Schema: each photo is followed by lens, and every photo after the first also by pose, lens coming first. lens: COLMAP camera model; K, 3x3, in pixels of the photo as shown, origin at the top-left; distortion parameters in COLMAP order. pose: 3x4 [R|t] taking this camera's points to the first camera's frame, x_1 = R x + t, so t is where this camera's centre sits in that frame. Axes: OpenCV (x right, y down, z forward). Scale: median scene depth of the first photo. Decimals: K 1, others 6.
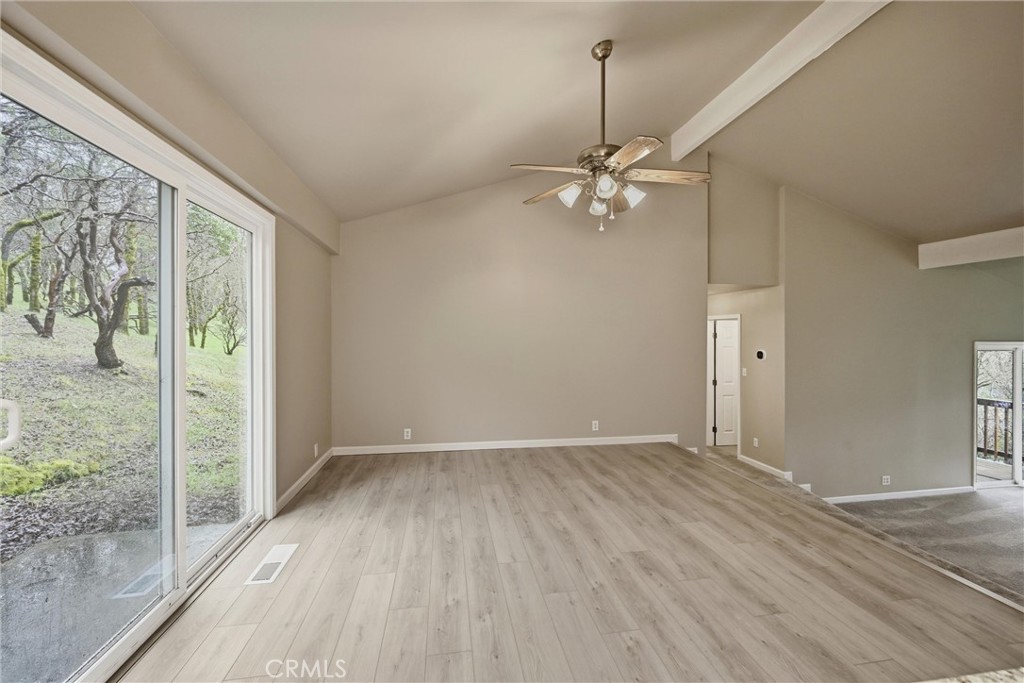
lens RADIAL K [[411.6, 0, 518.1], [0, 411.6, 338.1], [0, 0, 1]] dist [0.000143, 0.000148]
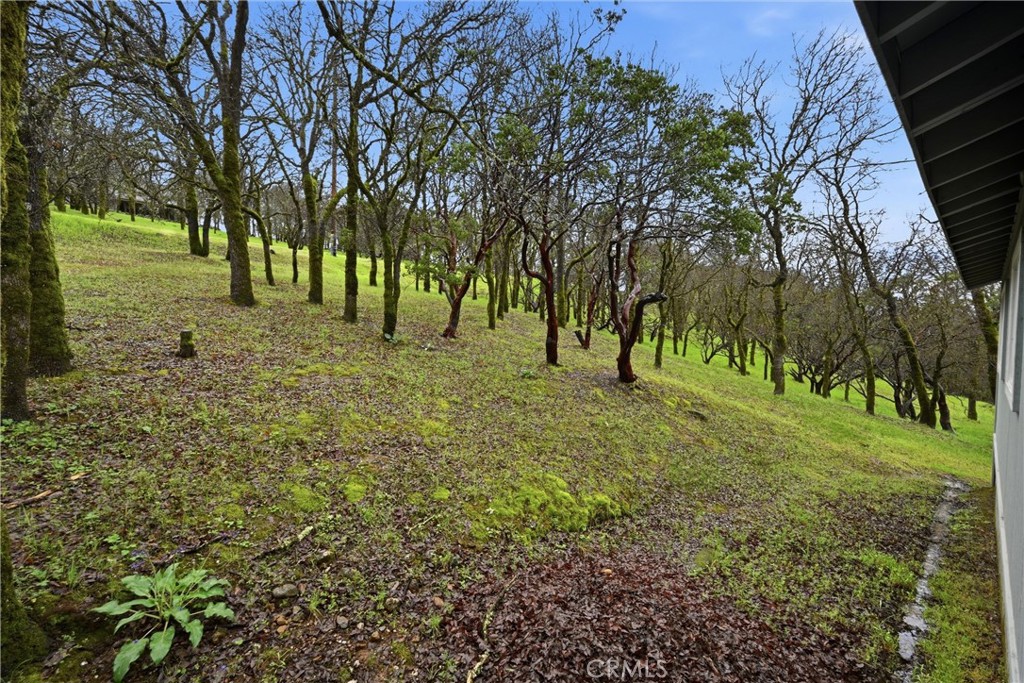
lens RADIAL K [[436.5, 0, 512.0], [0, 436.5, 341.5], [0, 0, 1]] dist [-0.000570, 0.000090]
pose [[0.525852, 0.001351, -0.850575, -0.200399], [-0.006785, 0.999974, -0.002606, -0.026416], [0.850549, 0.007142, 0.525848, 0.163836]]
